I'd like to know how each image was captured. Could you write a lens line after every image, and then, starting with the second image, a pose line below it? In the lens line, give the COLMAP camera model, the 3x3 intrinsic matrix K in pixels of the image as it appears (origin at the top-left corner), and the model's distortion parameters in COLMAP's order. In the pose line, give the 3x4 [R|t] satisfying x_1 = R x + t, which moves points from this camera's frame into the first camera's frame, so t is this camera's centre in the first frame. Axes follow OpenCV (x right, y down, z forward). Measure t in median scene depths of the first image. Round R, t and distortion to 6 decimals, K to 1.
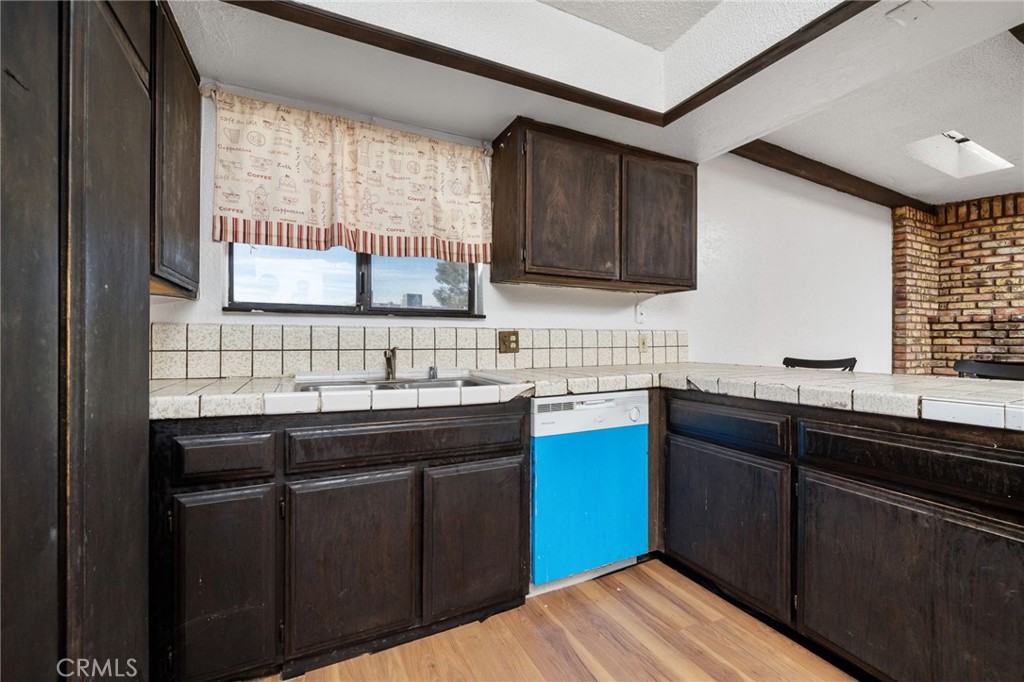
lens RADIAL K [[428.5, 0, 511.9], [0, 428.5, 340.8], [0, 0, 1]] dist [-0.000690, -0.000309]
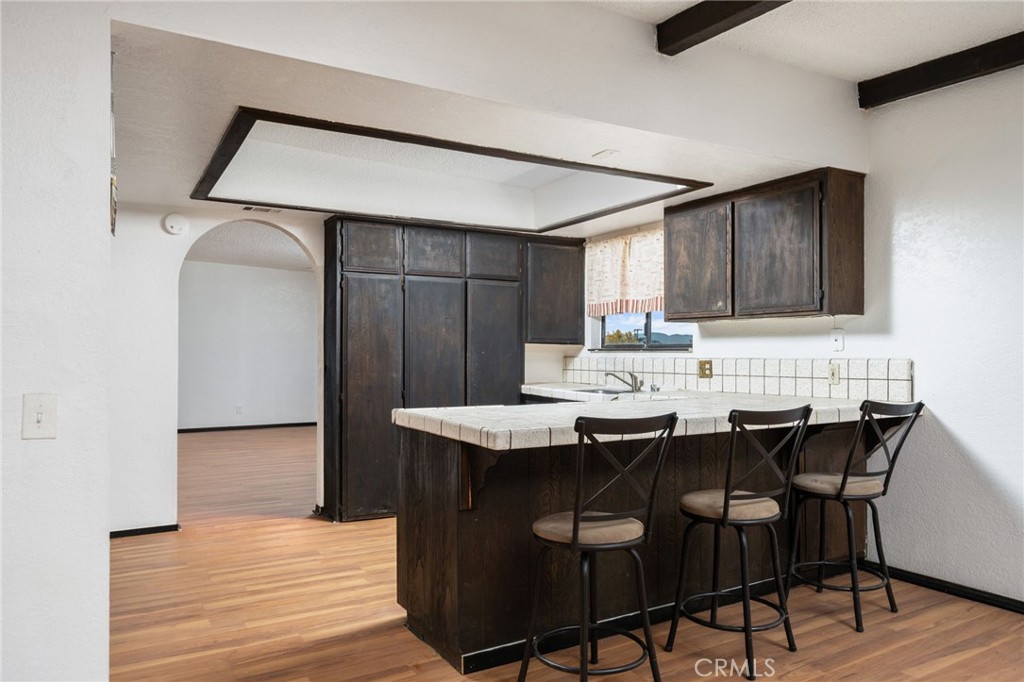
lens RADIAL K [[707.1, 0, 512.1], [0, 707.1, 344.2], [0, 0, 1]] dist [-0.000585, -0.001231]
pose [[0.076644, -0.013576, -0.996966, 2.234785], [0.000306, 0.999908, -0.013593, -0.047225], [0.997058, 0.000736, 0.076641, 0.321610]]
